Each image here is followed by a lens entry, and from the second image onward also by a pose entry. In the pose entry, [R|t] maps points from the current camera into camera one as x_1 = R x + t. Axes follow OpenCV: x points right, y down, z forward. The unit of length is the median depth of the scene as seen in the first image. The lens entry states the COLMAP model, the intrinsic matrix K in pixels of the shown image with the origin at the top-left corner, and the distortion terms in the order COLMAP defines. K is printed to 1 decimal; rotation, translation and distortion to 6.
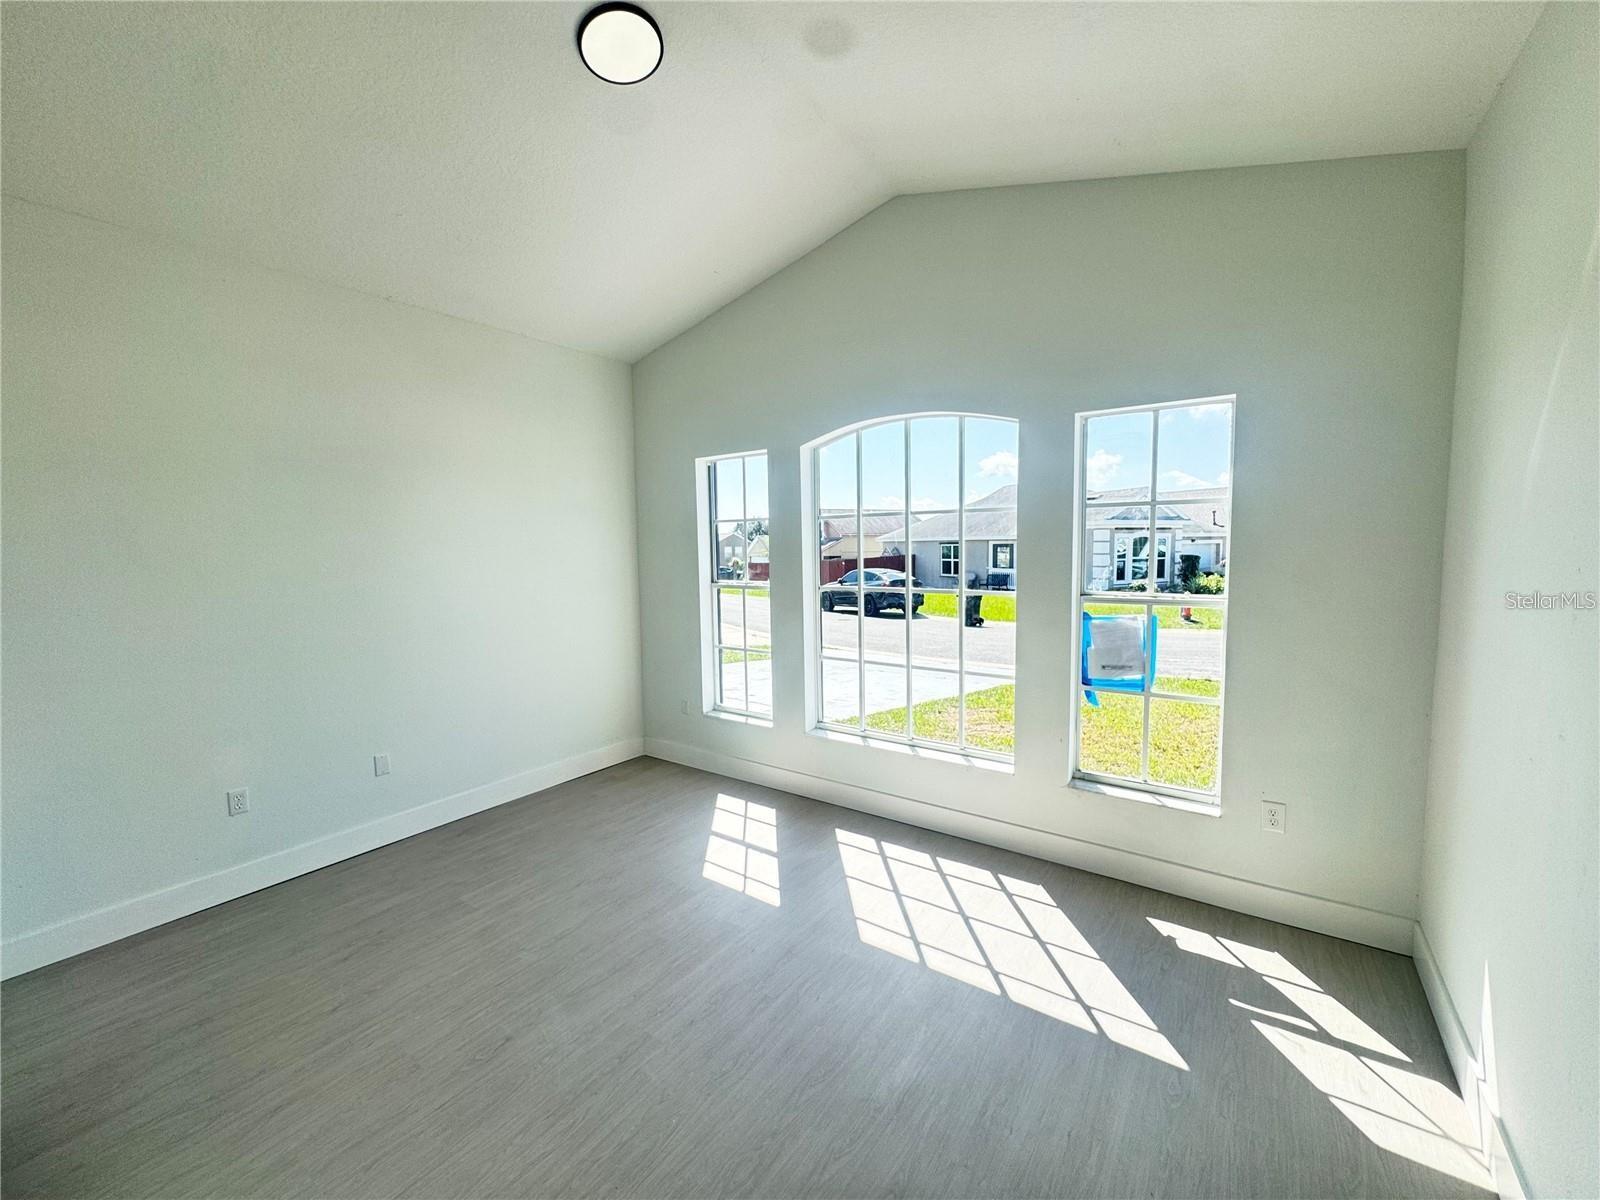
lens RADIAL K [[642.3, 0, 803.2], [0, 642.3, 595.7], [0, 0, 1]] dist [-0.003824, 0.000222]
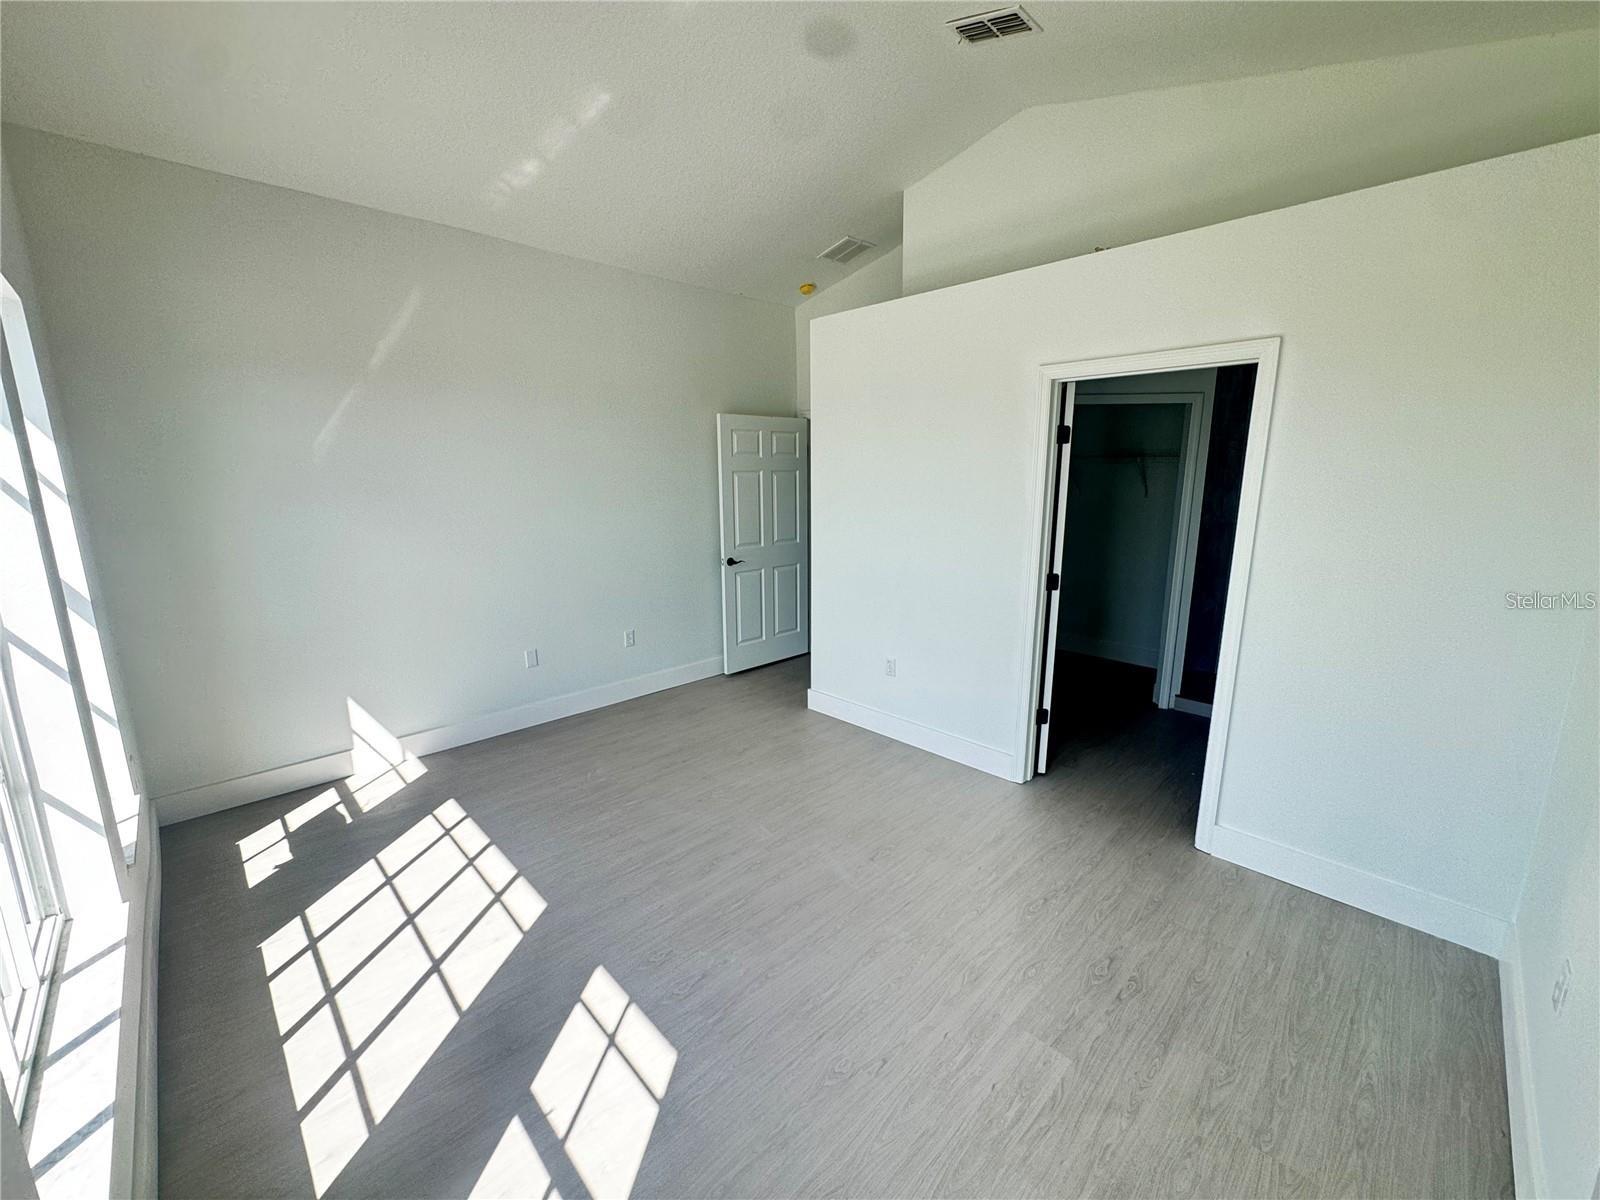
lens RADIAL K [[642.3, 0, 803.2], [0, 642.3, 595.7], [0, 0, 1]] dist [-0.003824, 0.000222]
pose [[-0.983387, -0.020221, 0.180392, -0.452593], [0.029674, 0.962500, 0.269655, -0.147532], [-0.179080, 0.270528, -0.945910, 1.756583]]
